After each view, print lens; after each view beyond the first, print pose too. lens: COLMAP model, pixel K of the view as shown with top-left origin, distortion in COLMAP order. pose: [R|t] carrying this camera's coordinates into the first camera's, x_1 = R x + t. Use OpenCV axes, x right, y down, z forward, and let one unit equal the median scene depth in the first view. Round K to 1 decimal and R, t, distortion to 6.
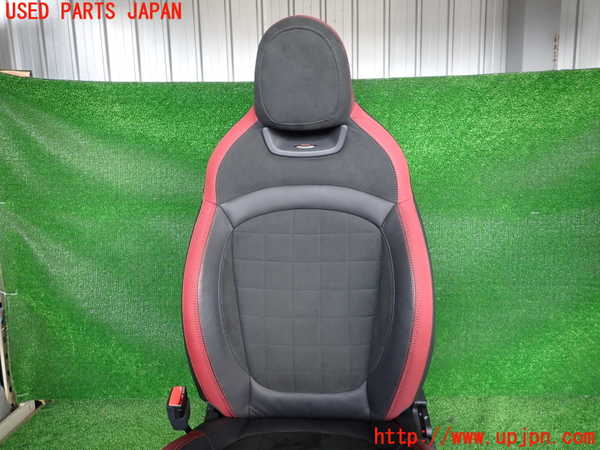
lens RADIAL K [[438.7, 0, 300.0], [0, 438.7, 225.0], [0, 0, 1]] dist [-0.000416, 0.004186]
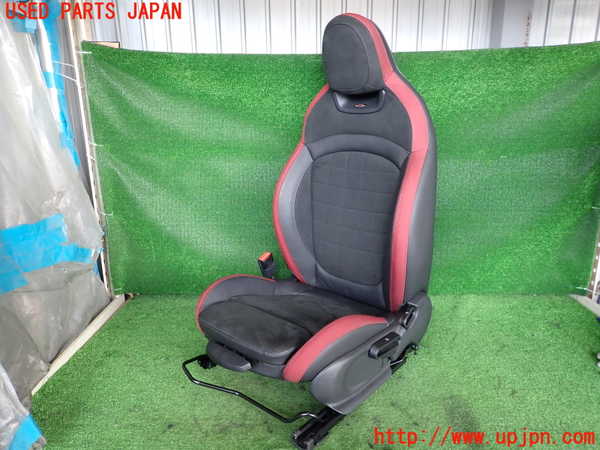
lens RADIAL K [[438.7, 0, 300.0], [0, 438.7, 225.0], [0, 0, 1]] dist [-0.000416, 0.004186]
pose [[0.999967, 0.008078, -0.000398, -0.073498], [-0.007969, 0.992500, 0.121984, 0.020699], [0.001380, -0.121977, 0.992532, -0.337262]]
